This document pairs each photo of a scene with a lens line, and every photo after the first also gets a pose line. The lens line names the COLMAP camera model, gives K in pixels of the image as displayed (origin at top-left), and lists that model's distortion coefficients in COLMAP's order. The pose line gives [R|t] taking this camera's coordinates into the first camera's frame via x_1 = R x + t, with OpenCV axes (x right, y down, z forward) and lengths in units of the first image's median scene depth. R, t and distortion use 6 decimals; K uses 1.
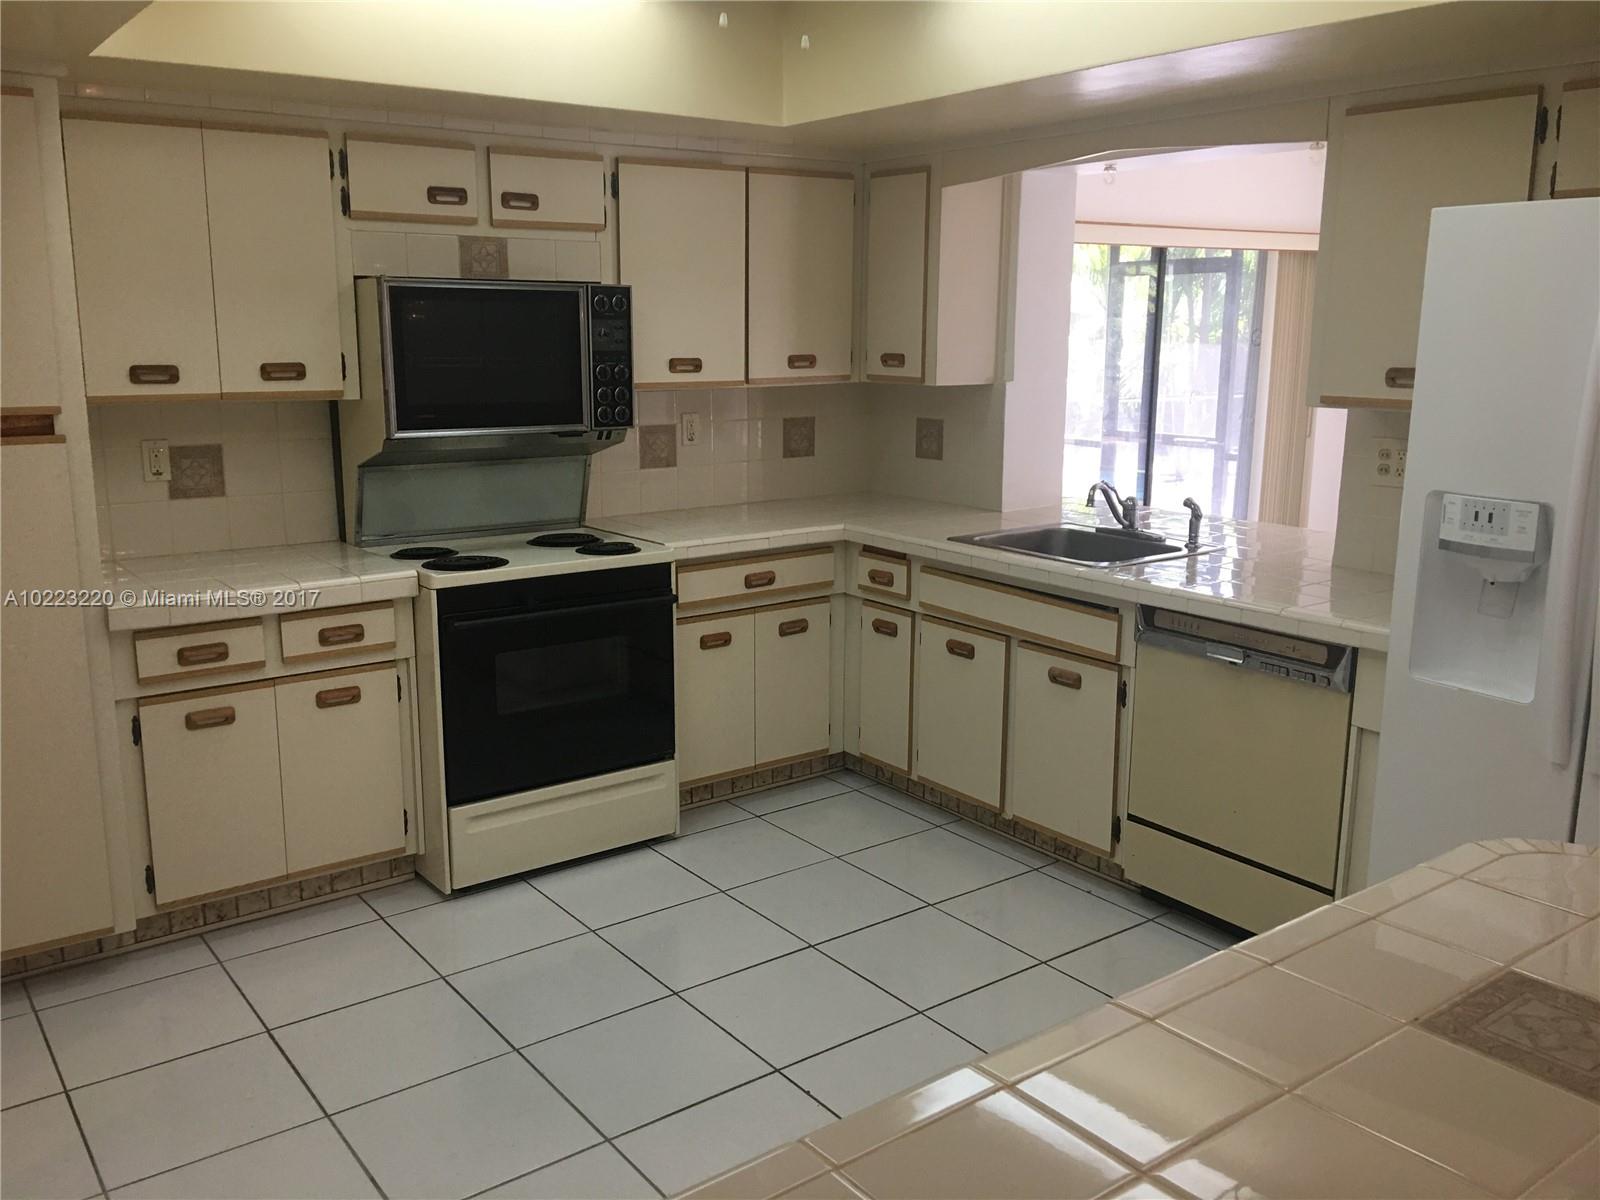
lens RADIAL K [[1341.9, 0, 800.0], [0, 1341.9, 600.0], [0, 0, 1]] dist [0.083275, -0.110690]
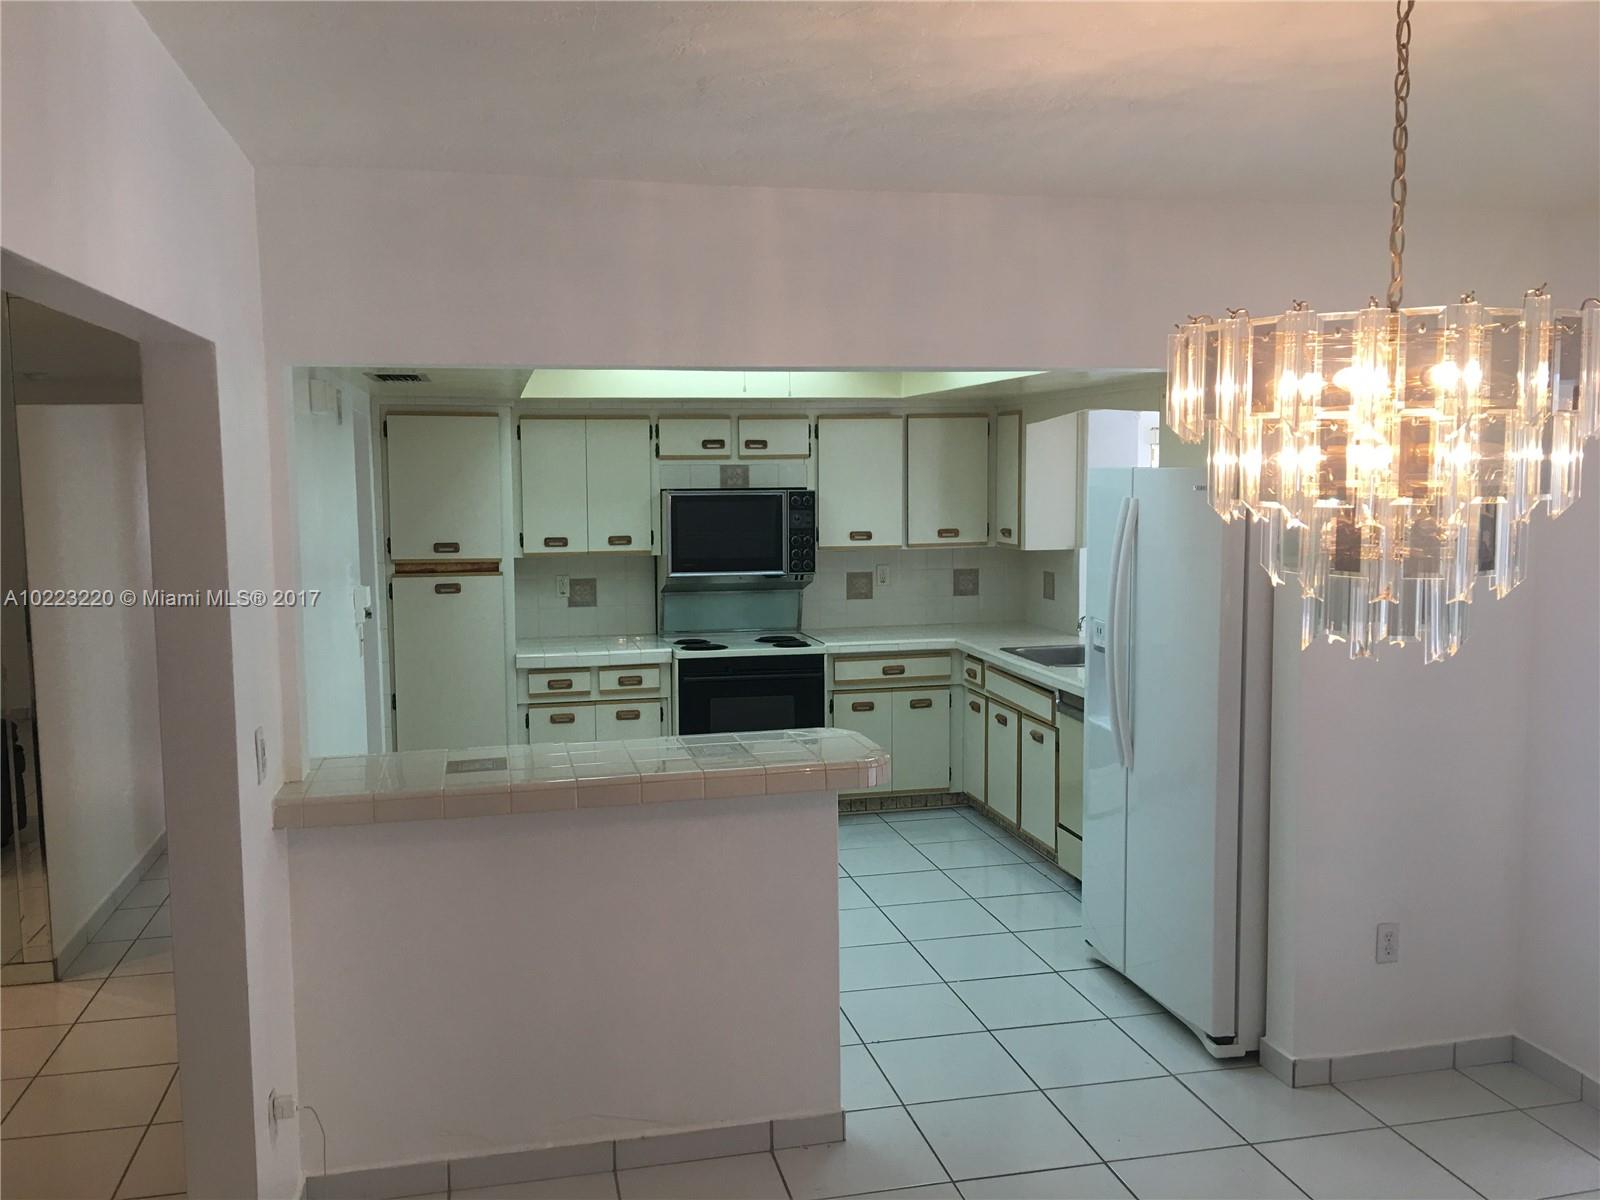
lens RADIAL K [[1341.9, 0, 800.0], [0, 1341.9, 600.0], [0, 0, 1]] dist [0.083275, -0.110690]
pose [[0.917779, 0.029372, -0.396003, 0.538239], [-0.071428, 0.993205, -0.091875, 0.061157], [0.390614, 0.112607, 0.913641, -0.543310]]
